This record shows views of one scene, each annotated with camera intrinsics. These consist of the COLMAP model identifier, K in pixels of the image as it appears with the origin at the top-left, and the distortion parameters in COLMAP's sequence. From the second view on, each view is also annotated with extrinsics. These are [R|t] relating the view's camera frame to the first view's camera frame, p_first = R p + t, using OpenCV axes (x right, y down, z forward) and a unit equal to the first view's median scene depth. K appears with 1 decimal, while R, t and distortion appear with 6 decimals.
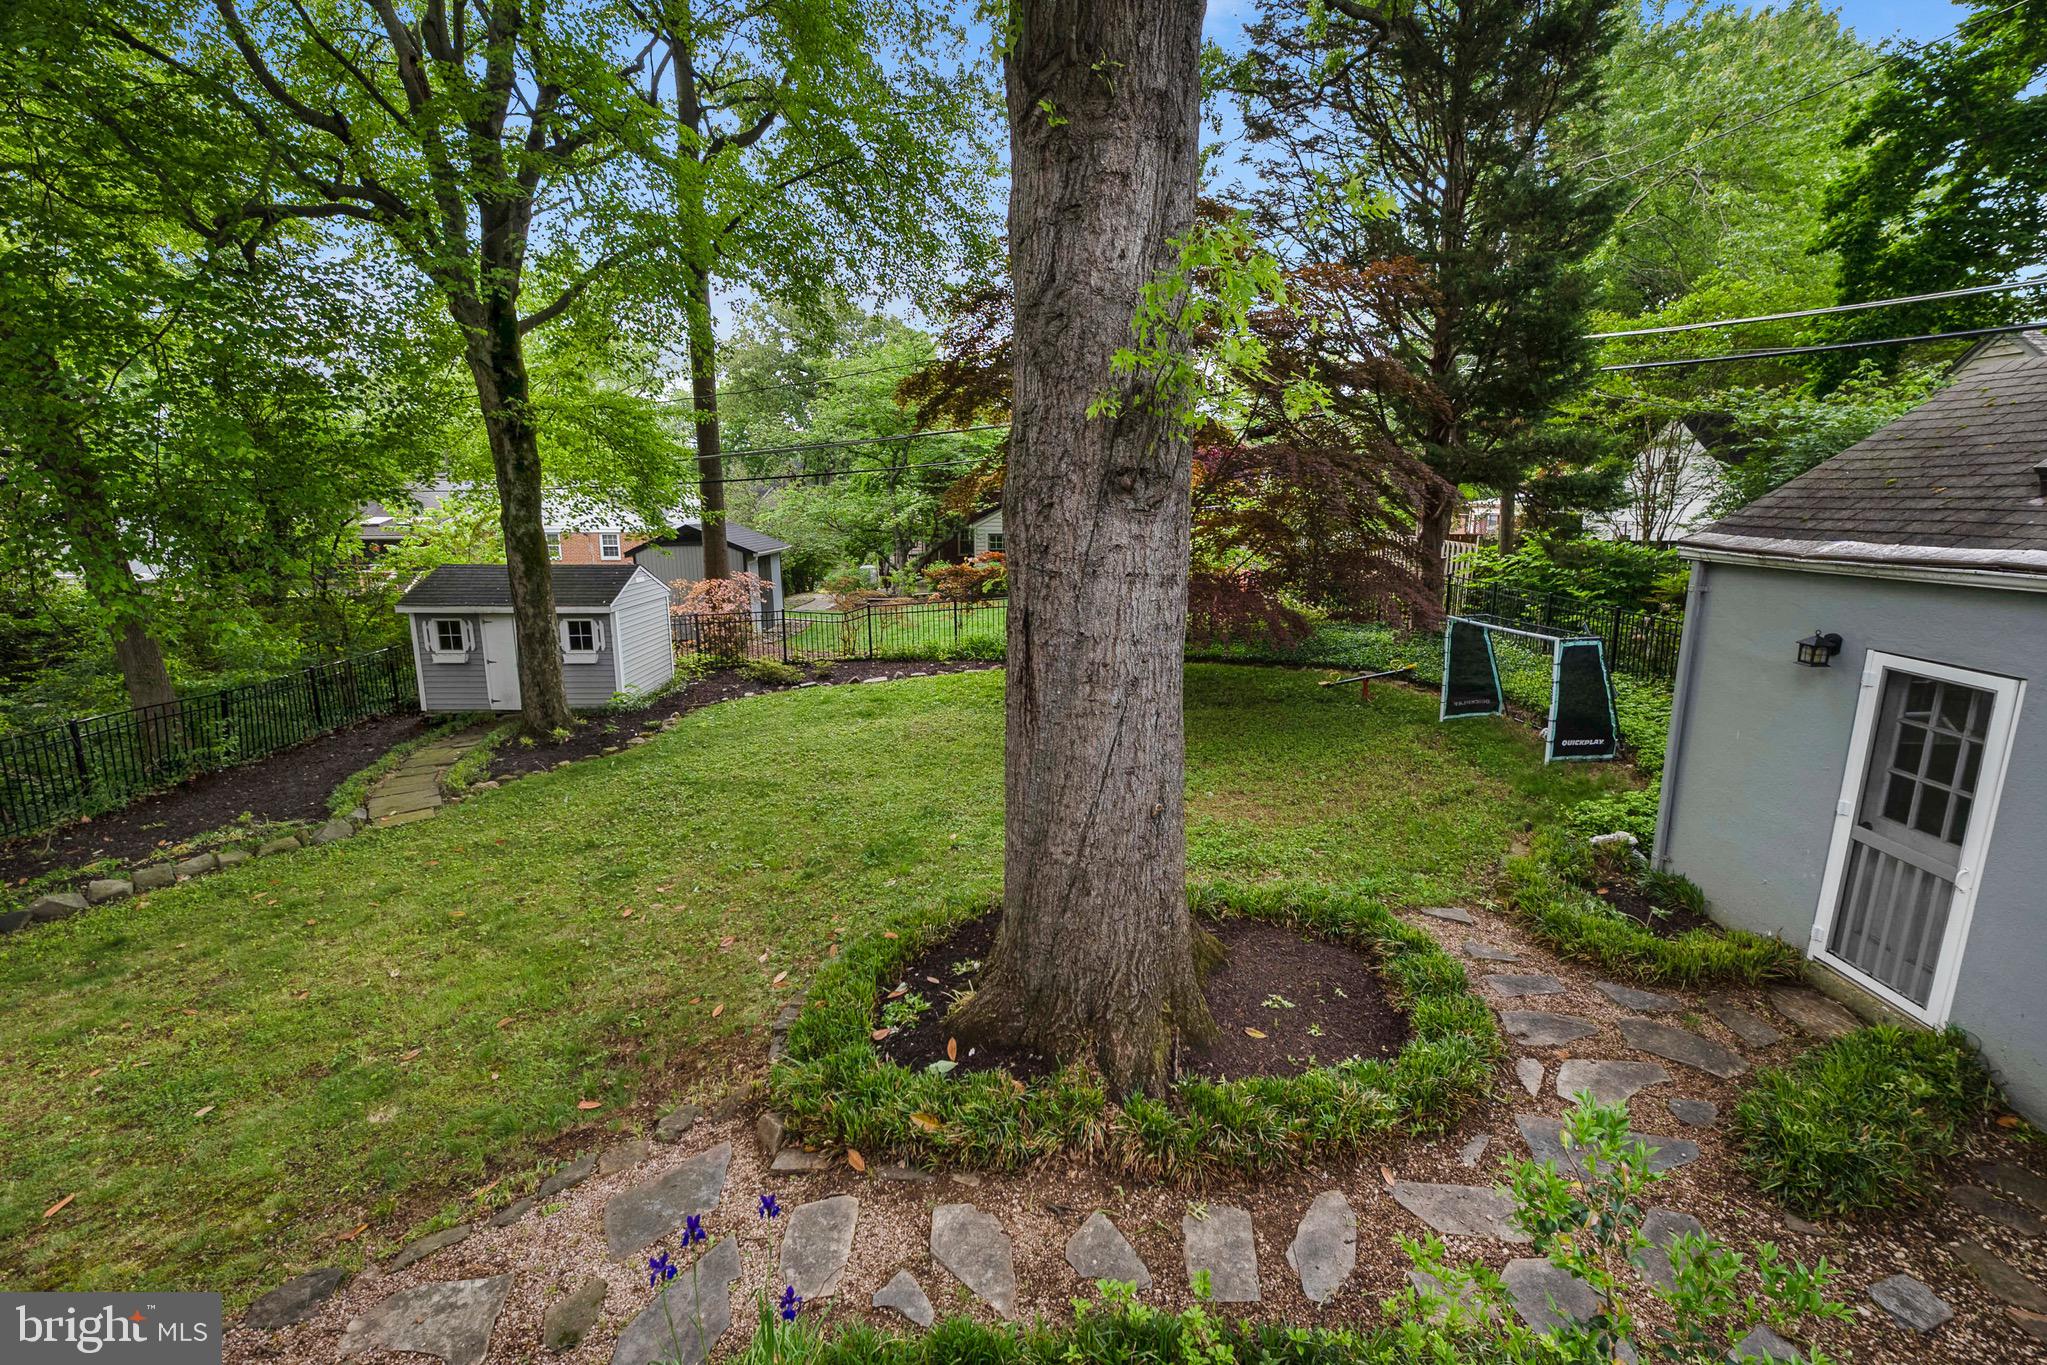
lens RADIAL K [[891.3, 0, 1016.3], [0, 891.3, 668.9], [0, 0, 1]] dist [0.005791, 0.000637]
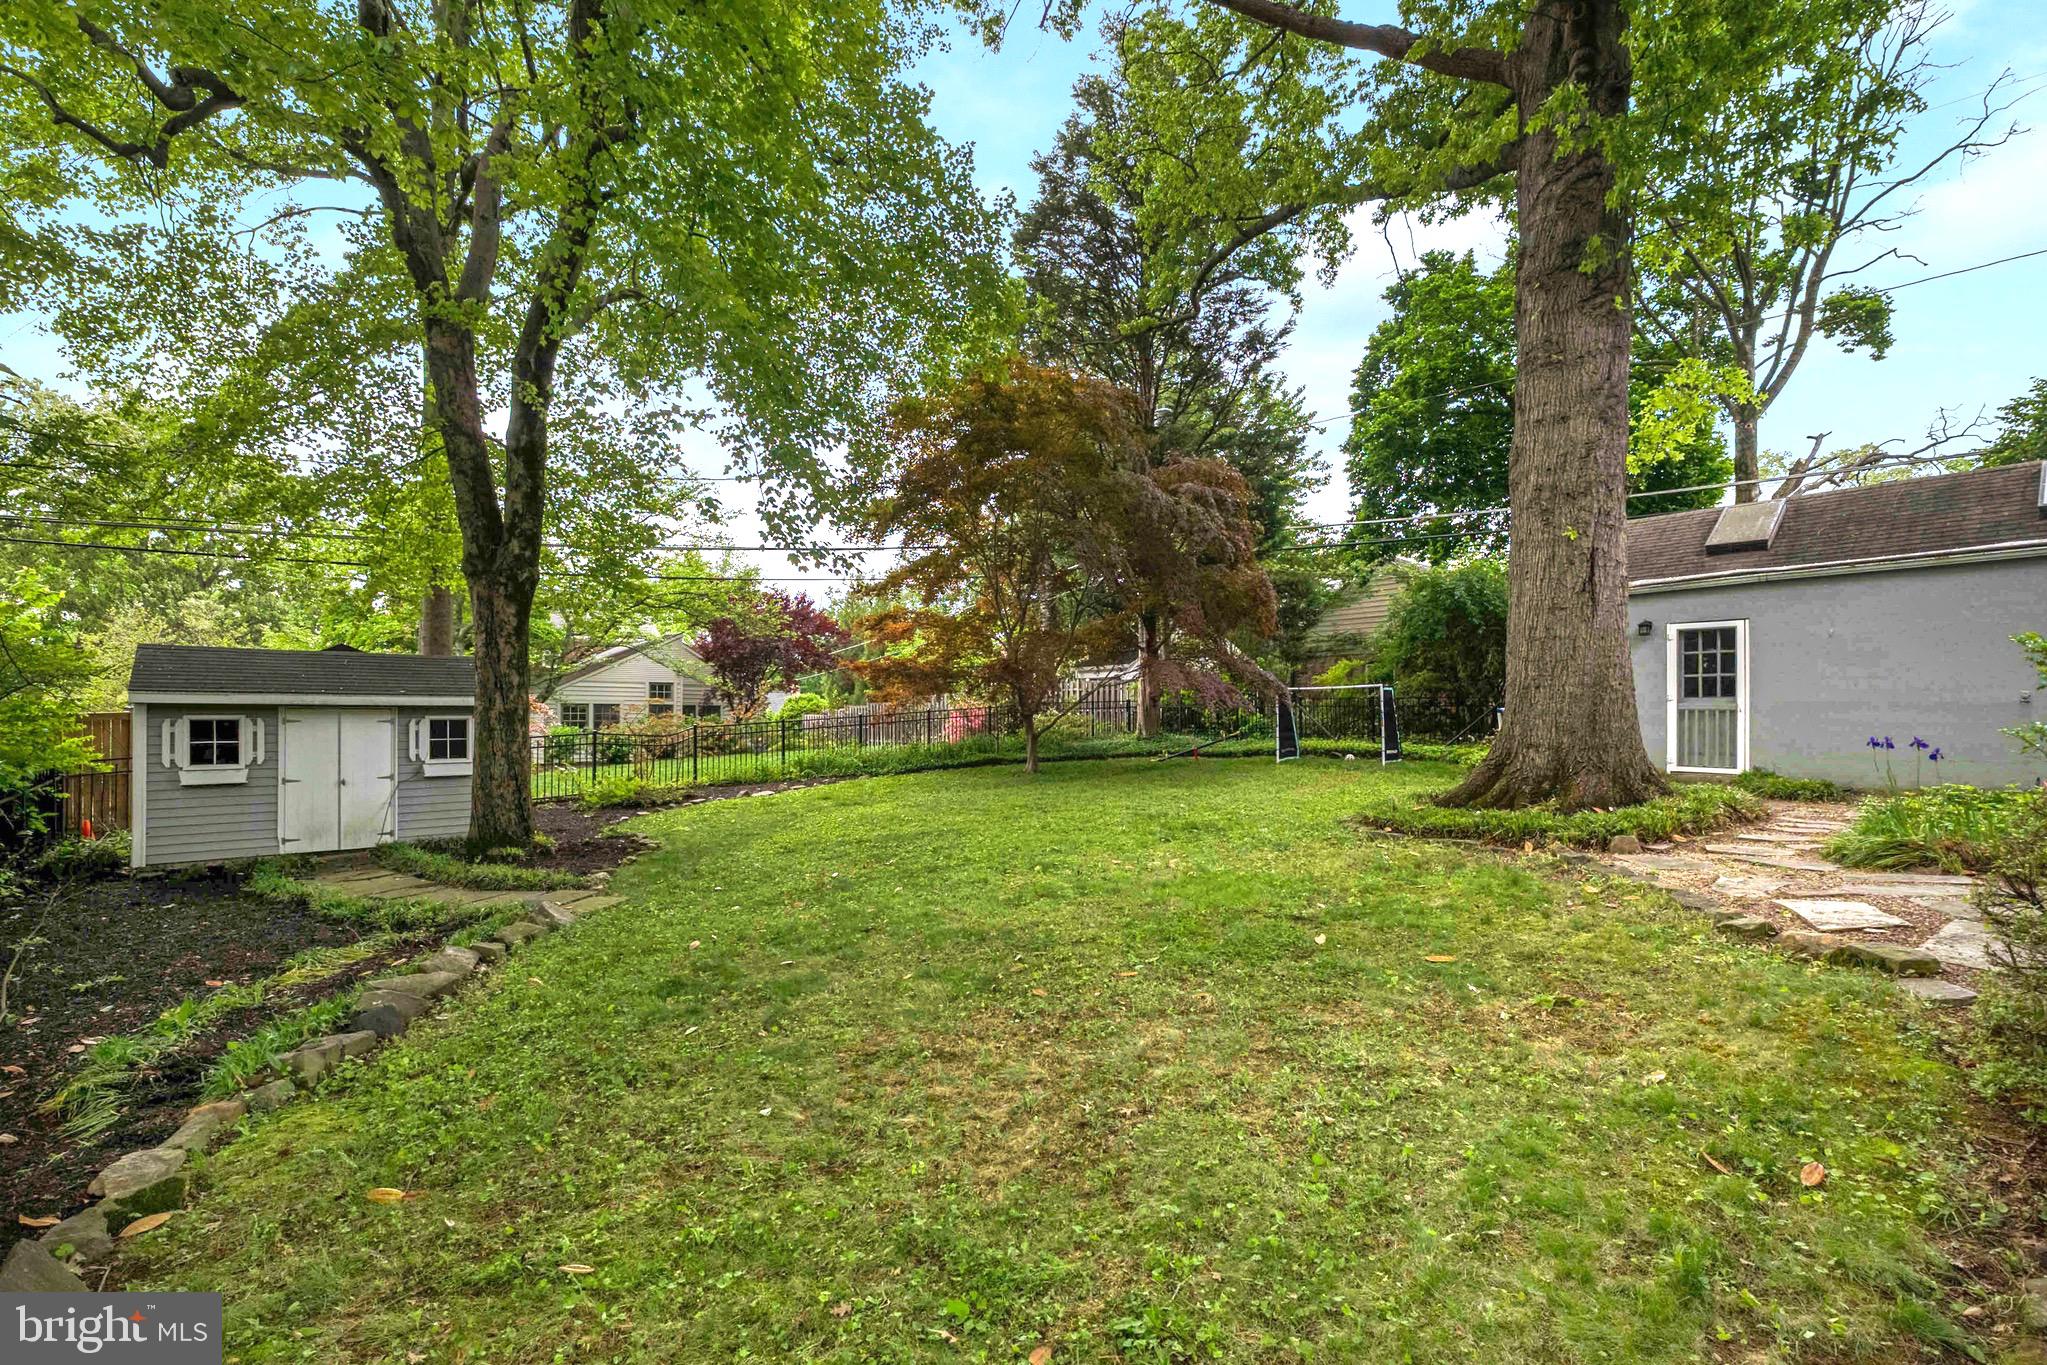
lens RADIAL K [[889.4, 0, 1023.5], [0, 889.4, 713.6], [0, 0, 1]] dist [0.001307, 0.000210]
pose [[0.762243, 0.001188, 0.647289, -1.740947], [0.128780, 0.979729, -0.153449, 0.336373], [-0.634351, 0.200324, 0.746639, 0.407878]]
